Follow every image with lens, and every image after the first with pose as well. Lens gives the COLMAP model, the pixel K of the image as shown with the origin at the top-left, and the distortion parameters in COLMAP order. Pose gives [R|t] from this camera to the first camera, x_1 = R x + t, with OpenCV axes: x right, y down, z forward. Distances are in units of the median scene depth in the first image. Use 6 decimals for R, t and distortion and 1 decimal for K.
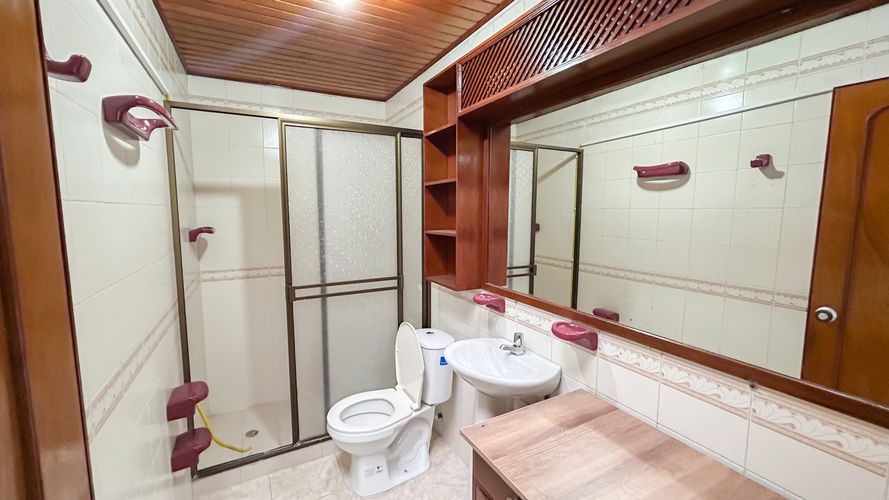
lens RADIAL K [[355.6, 0, 443.3], [0, 355.6, 247.7], [0, 0, 1]] dist [-0.000479, 0.000637]
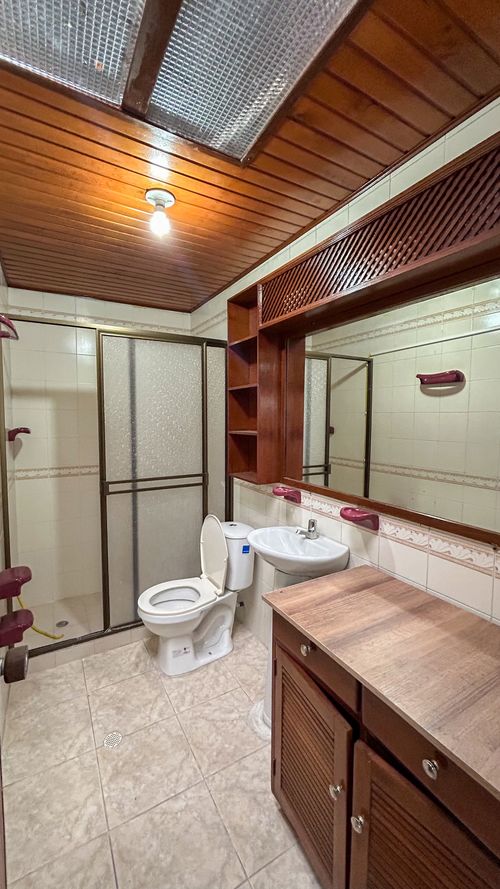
lens RADIAL K [[355.6, 0, 252.3], [0, 355.6, 439.5], [0, 0, 1]] dist [-0.000479, 0.000637]
pose [[0.999581, 0.002306, 0.028839, -0.009523], [-0.001136, 0.999179, -0.040505, 0.022848], [-0.028909, 0.040455, 0.998763, -0.100050]]
